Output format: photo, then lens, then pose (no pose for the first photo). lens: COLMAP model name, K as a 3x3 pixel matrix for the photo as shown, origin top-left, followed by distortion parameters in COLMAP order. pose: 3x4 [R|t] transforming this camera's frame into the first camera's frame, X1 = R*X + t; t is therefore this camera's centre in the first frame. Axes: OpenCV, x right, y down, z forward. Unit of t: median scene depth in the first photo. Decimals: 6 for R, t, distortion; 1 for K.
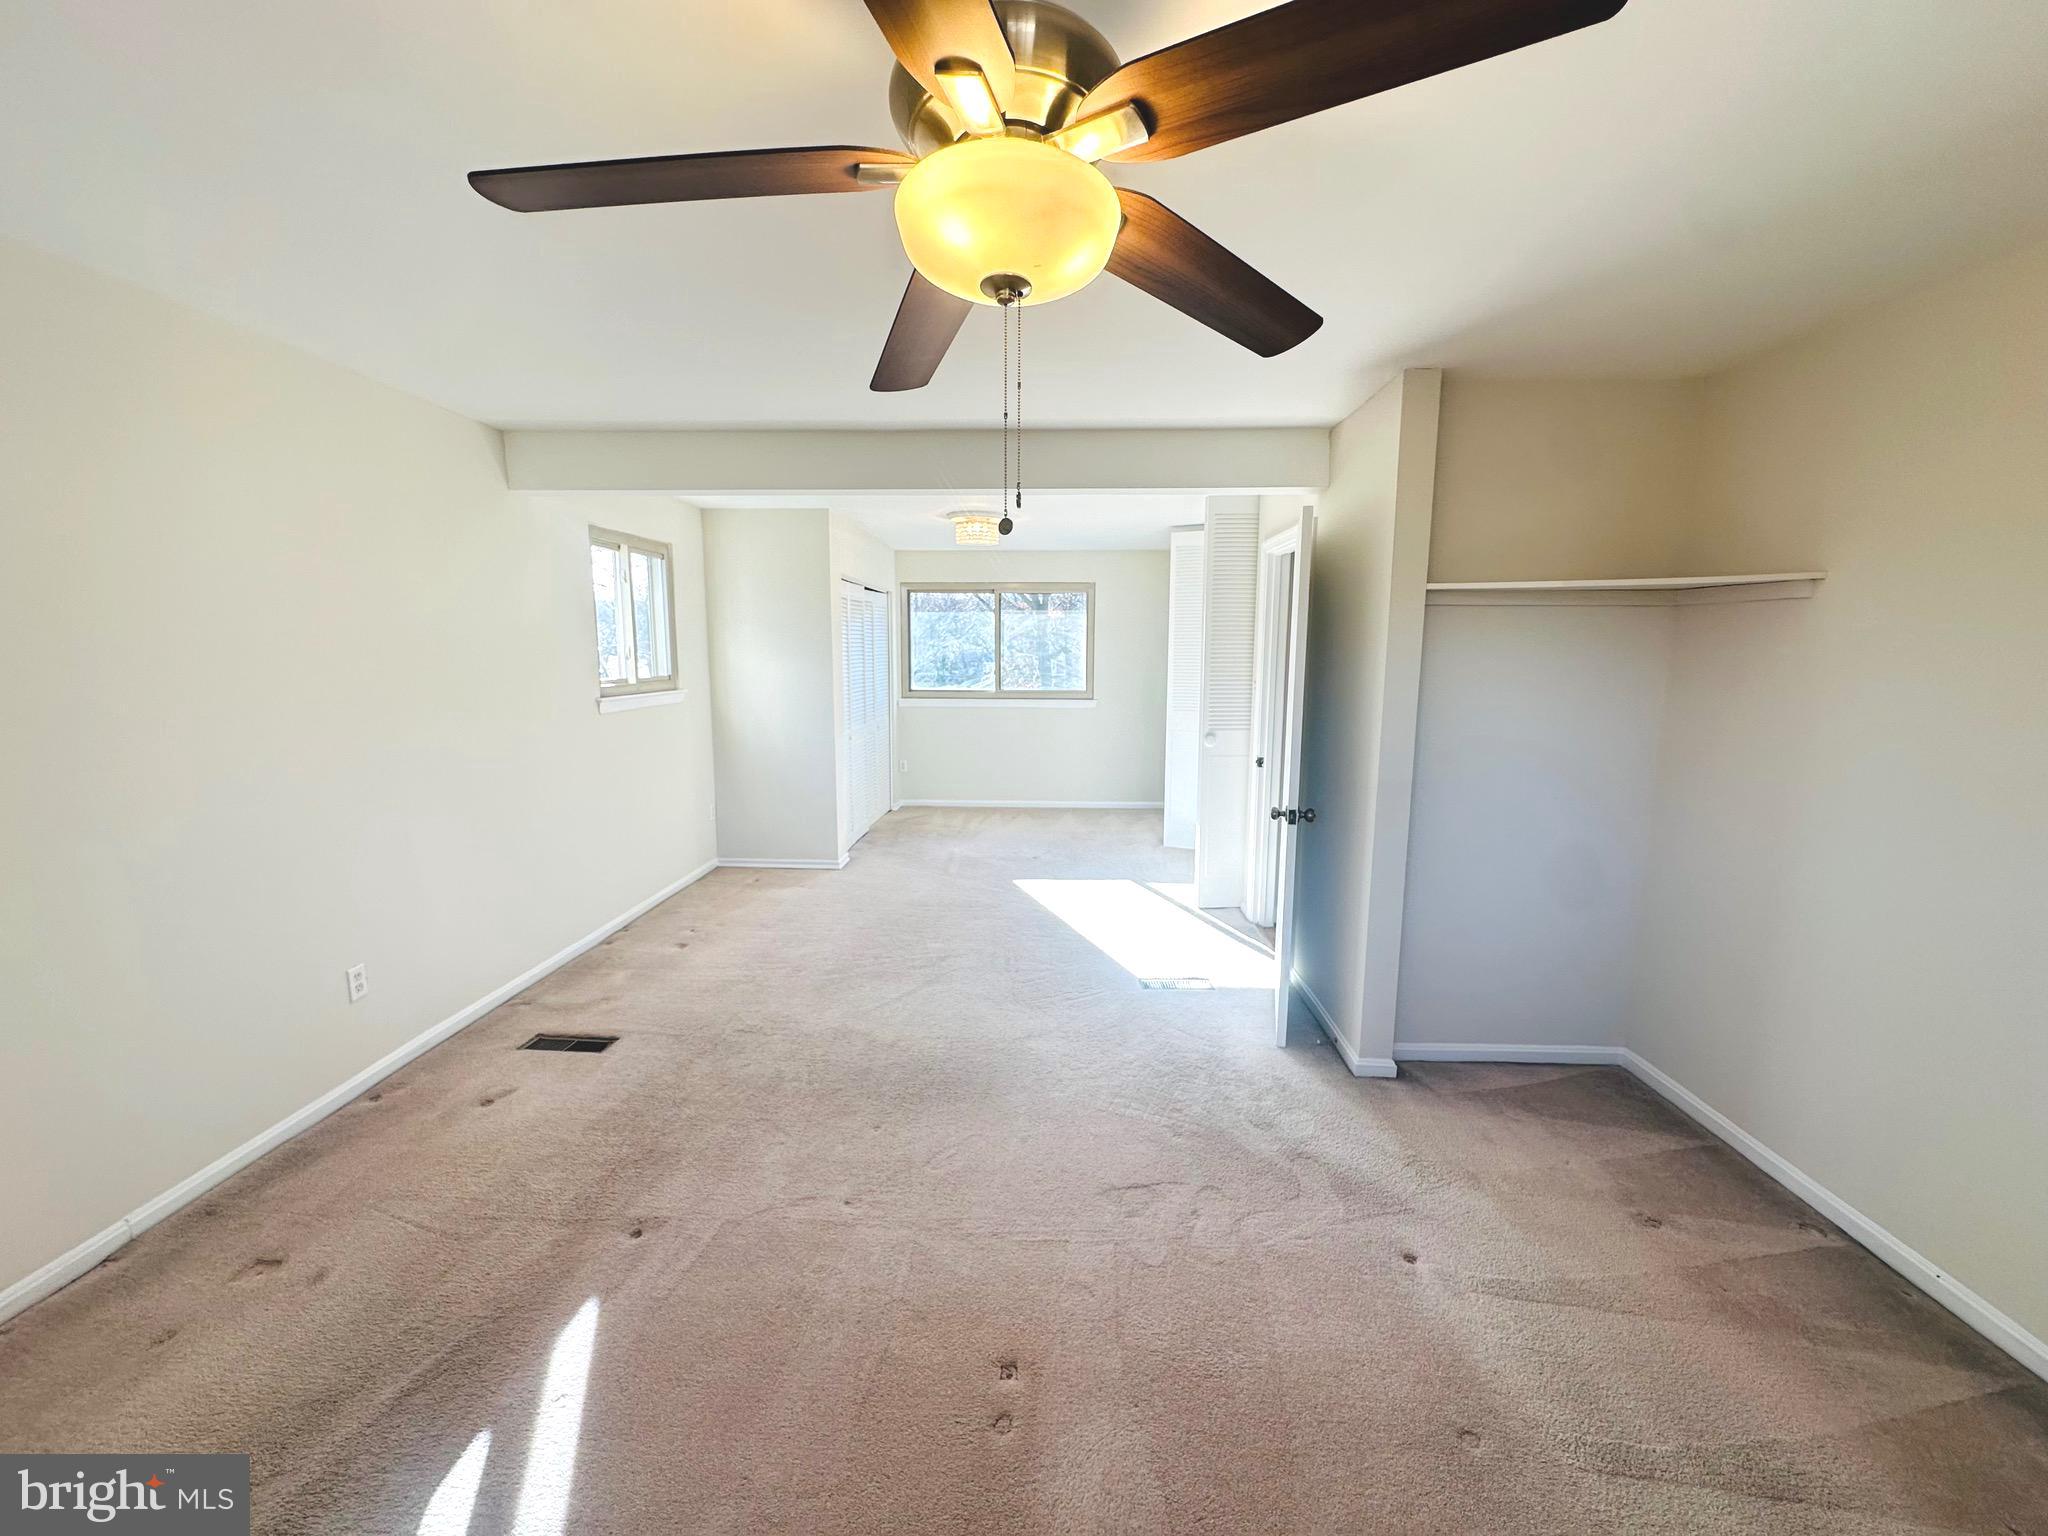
lens RADIAL K [[815.5, 0, 1024.0], [0, 815.5, 768.0], [0, 0, 1]] dist [0.000736, -0.000088]
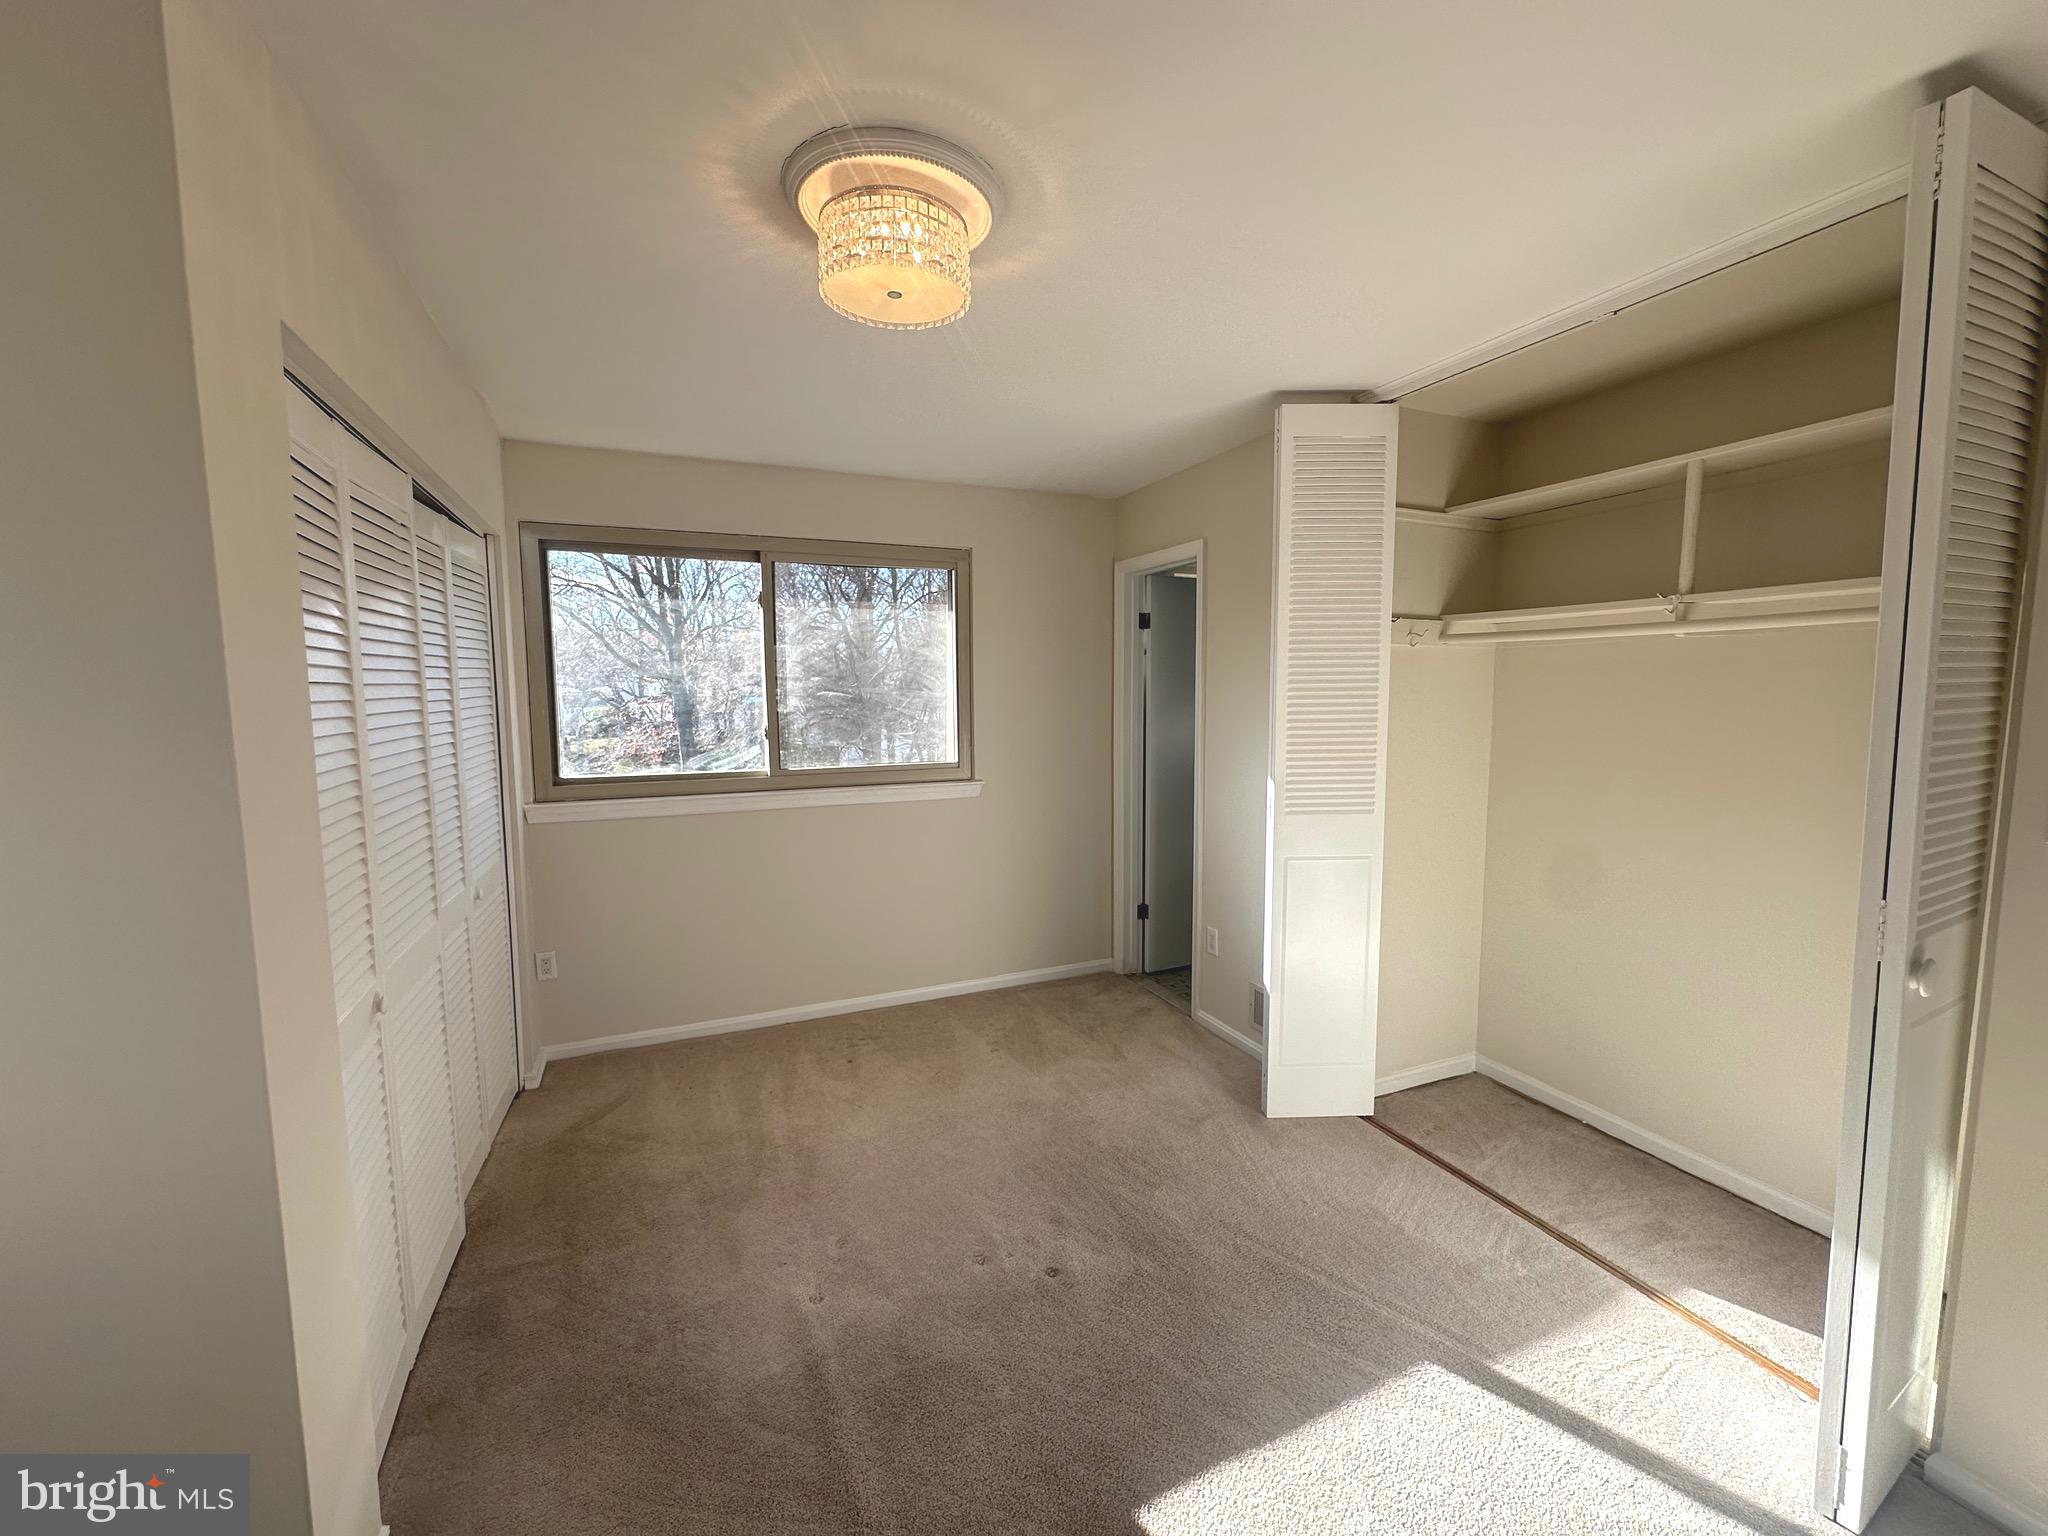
lens RADIAL K [[815.5, 0, 1024.0], [0, 815.5, 768.0], [0, 0, 1]] dist [0.000736, -0.000088]
pose [[0.899634, -0.052747, 0.433447, -0.107205], [0.073547, 0.996799, -0.031347, -0.073401], [-0.430406, 0.060080, 0.900634, 0.529903]]
